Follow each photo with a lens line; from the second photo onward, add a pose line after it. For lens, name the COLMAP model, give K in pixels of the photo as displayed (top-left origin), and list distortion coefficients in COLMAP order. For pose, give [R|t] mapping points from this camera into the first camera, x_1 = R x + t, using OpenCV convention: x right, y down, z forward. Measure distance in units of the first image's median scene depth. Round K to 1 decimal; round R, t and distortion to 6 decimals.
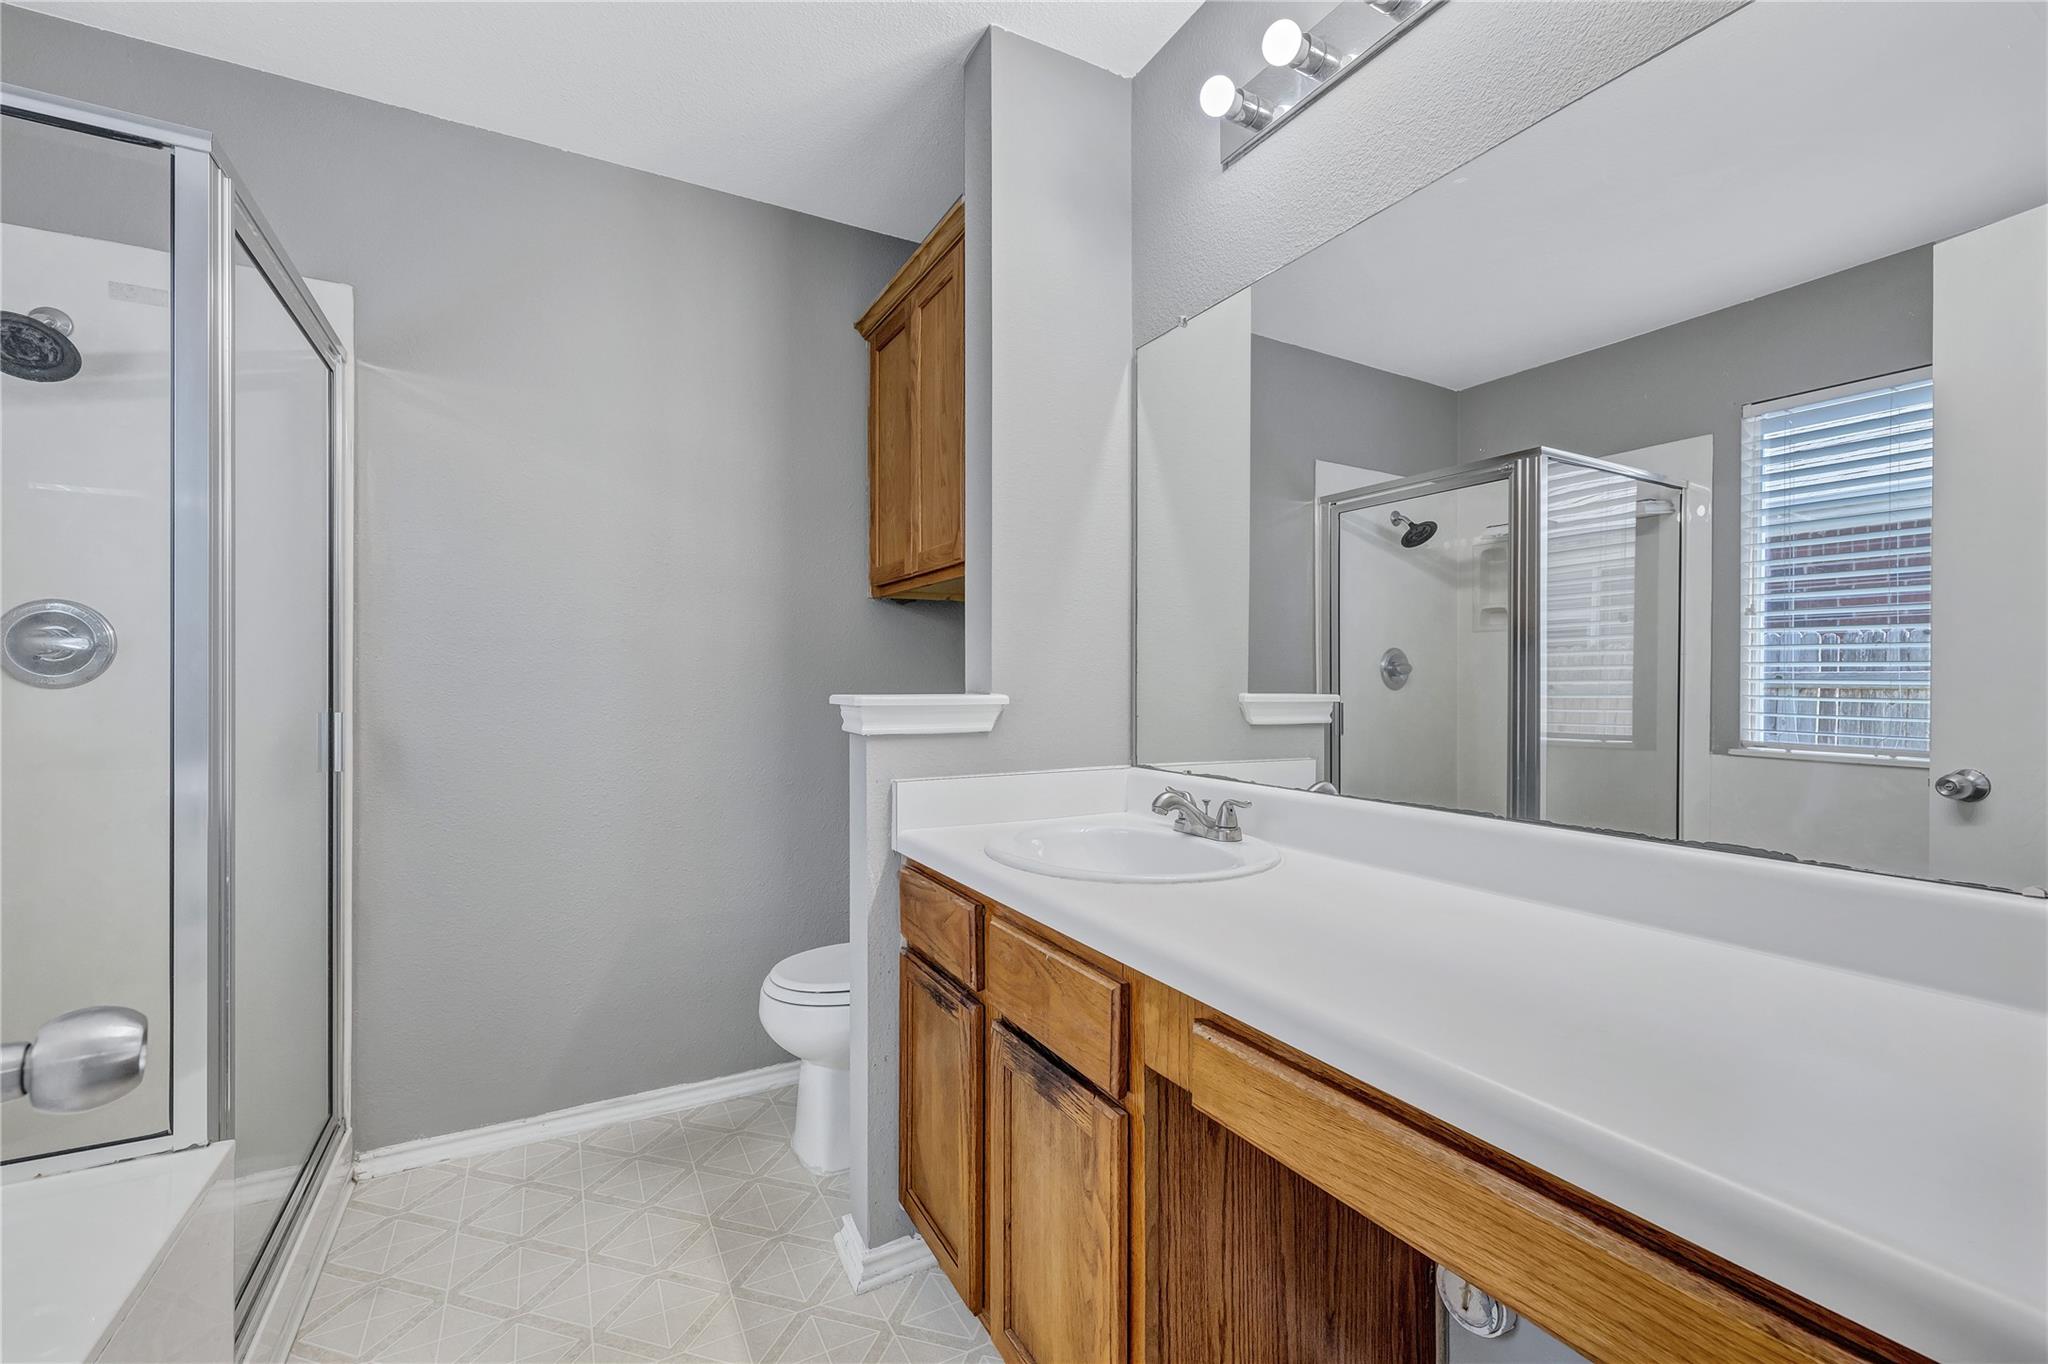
lens RADIAL K [[872.8, 0, 1031.1], [0, 872.8, 679.0], [0, 0, 1]] dist [-0.007062, -0.000466]
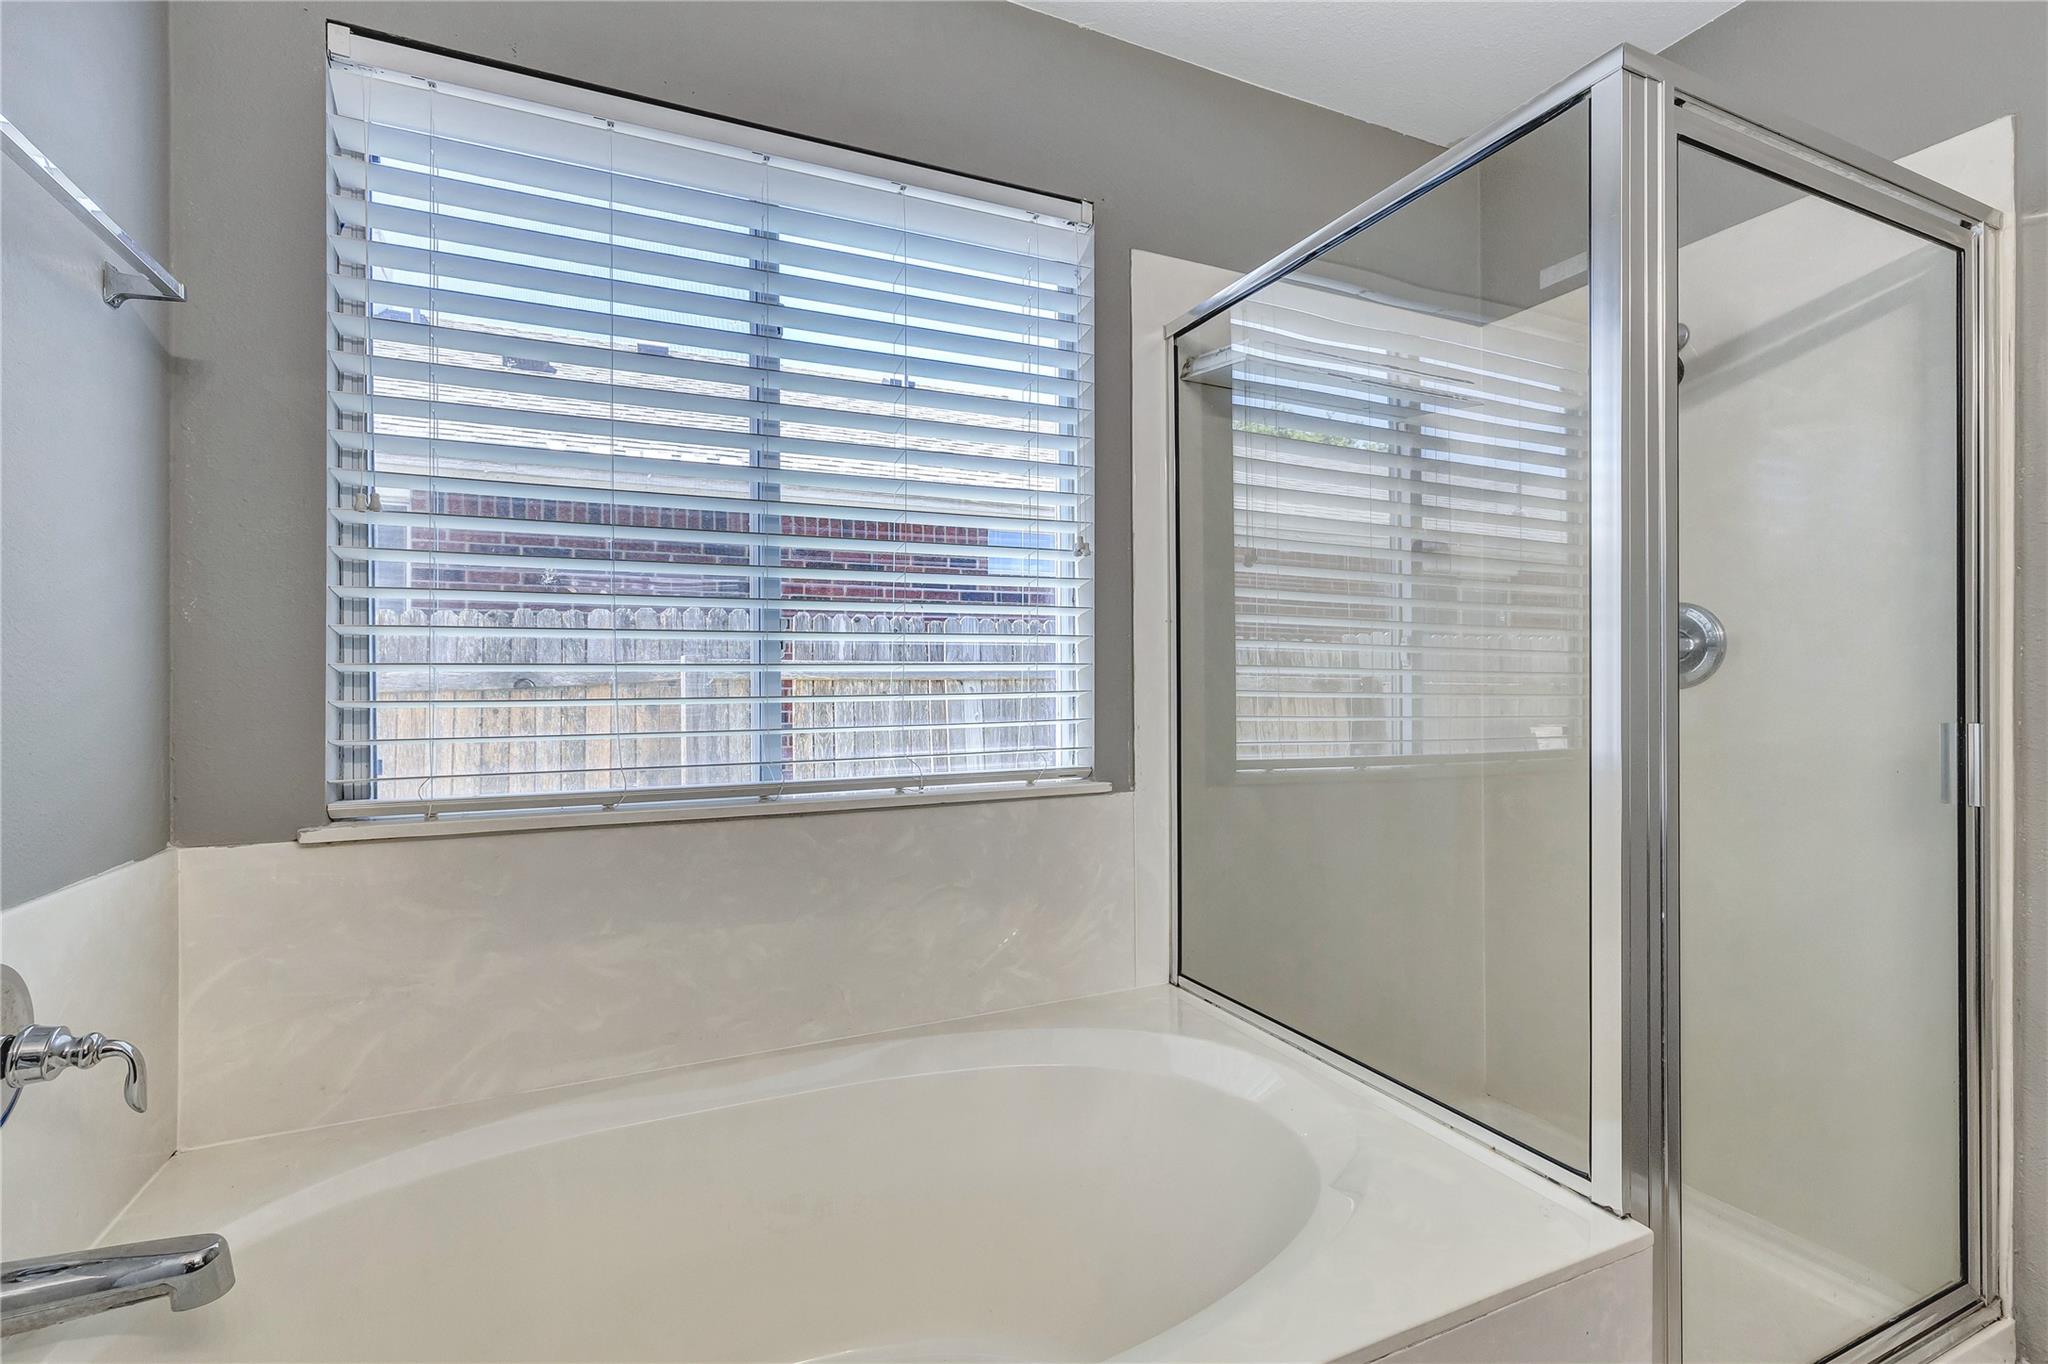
lens RADIAL K [[872.8, 0, 1016.2], [0, 872.8, 674.7], [0, 0, 1]] dist [-0.007062, -0.000466]
pose [[-0.083881, -0.001946, -0.996474, -0.016833], [-0.006524, 0.999978, -0.001403, 0.001301], [0.996454, 0.006383, -0.083892, 0.204224]]
